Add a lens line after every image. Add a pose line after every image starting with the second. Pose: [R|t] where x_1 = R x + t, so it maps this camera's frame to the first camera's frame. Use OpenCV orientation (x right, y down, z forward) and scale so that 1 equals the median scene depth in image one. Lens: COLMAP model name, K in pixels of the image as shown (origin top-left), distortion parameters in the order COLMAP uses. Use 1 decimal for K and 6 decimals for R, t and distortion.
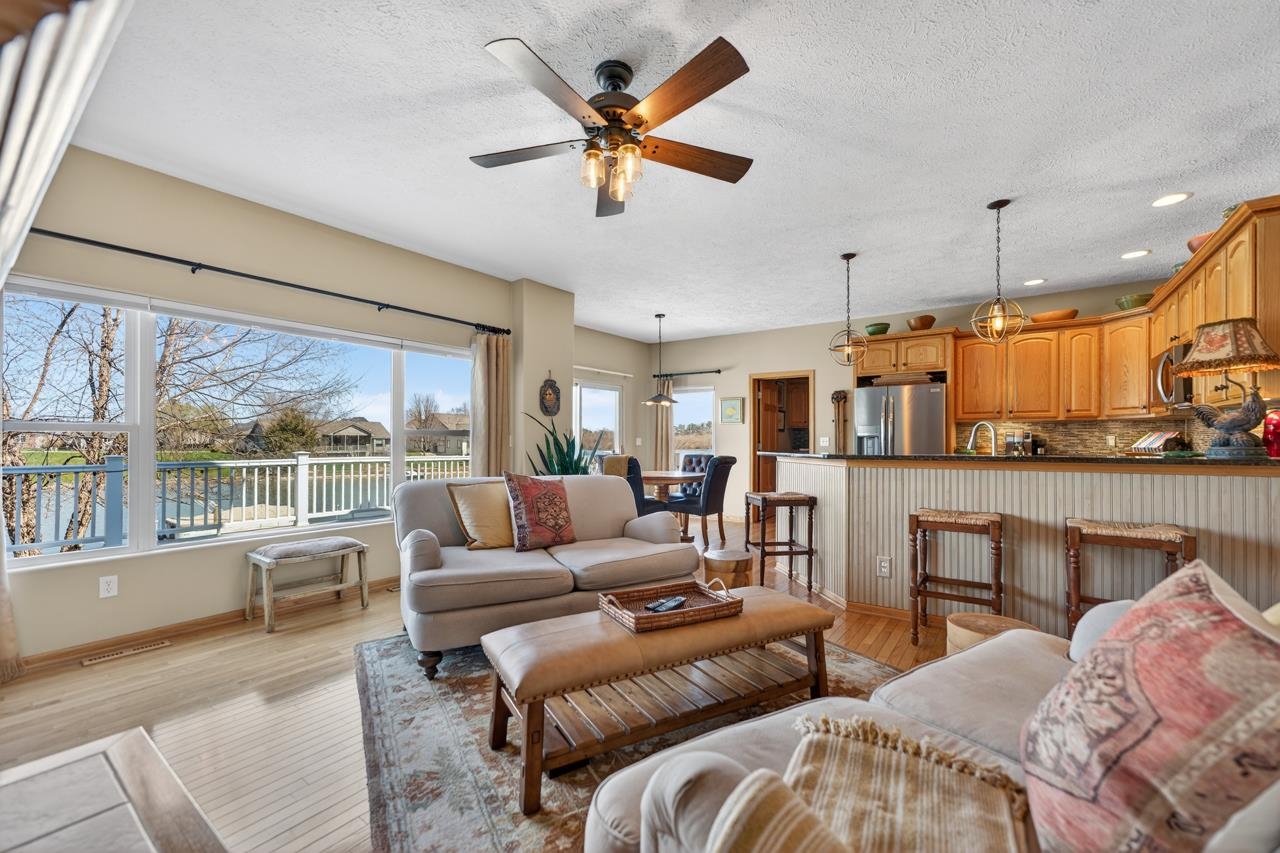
lens RADIAL K [[519.3, 0, 639.9], [0, 519.3, 436.5], [0, 0, 1]] dist [0.007618, -0.000174]
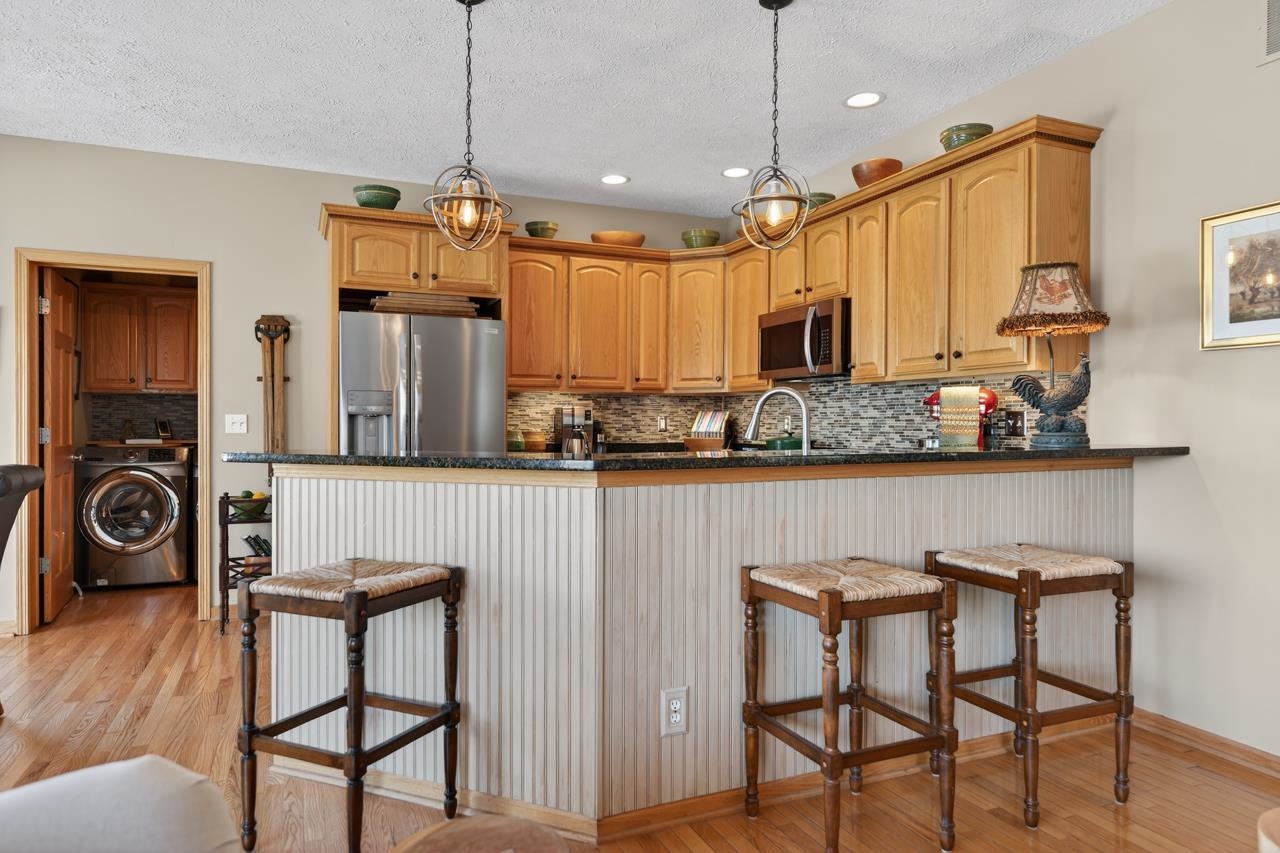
lens RADIAL K [[795.1, 0, 641.5], [0, 795.1, 427.5], [0, 0, 1]] dist [0.004935, -0.002562]
pose [[0.506953, -0.005549, 0.861956, -0.081590], [-0.007725, 0.999910, 0.010981, 0.002598], [-0.861939, -0.012225, 0.506865, 0.455710]]
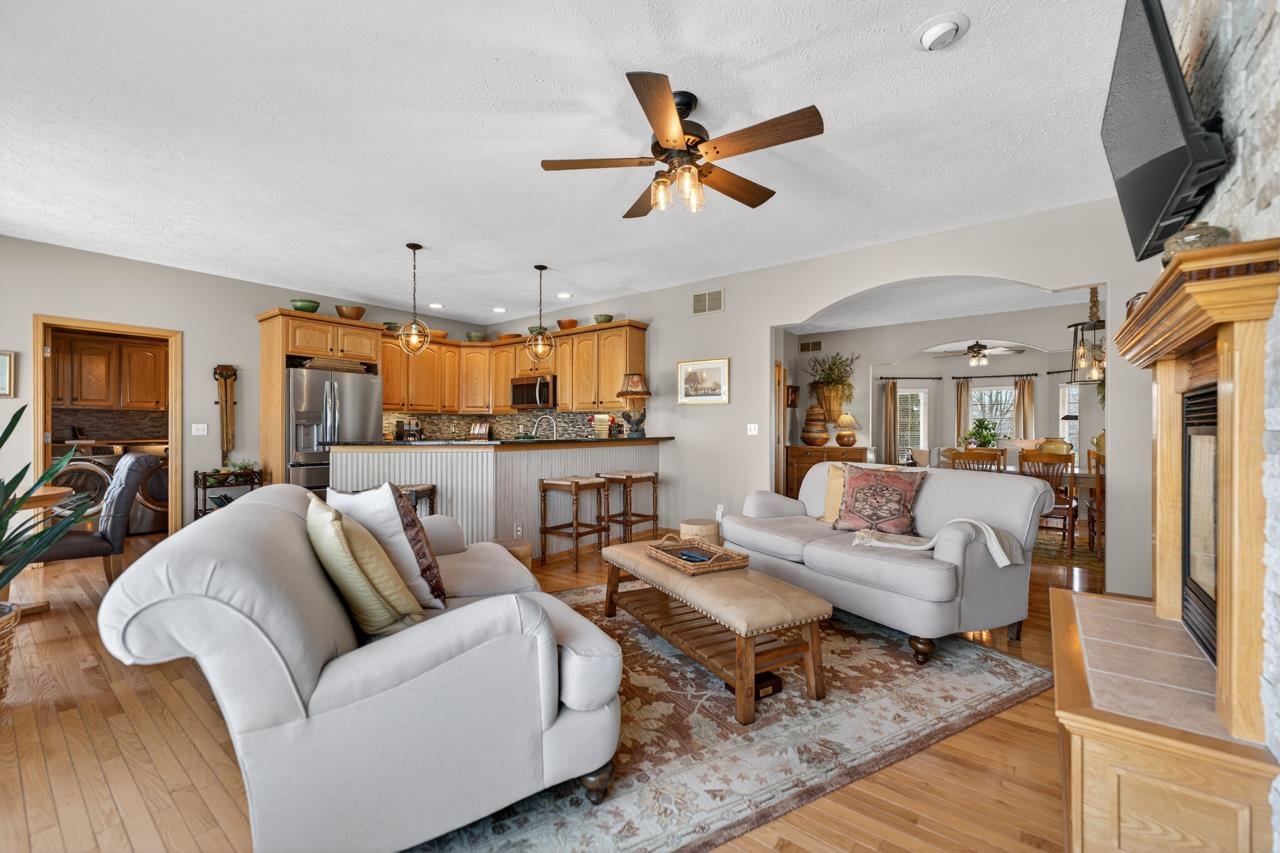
lens RADIAL K [[519.3, 0, 640.6], [0, 519.3, 425.8], [0, 0, 1]] dist [0.007618, -0.000174]
pose [[0.027254, 0.004789, 0.999617, -0.502508], [-0.009343, 0.999946, -0.004536, 0.001871], [-0.999585, -0.009216, 0.027297, 0.449069]]
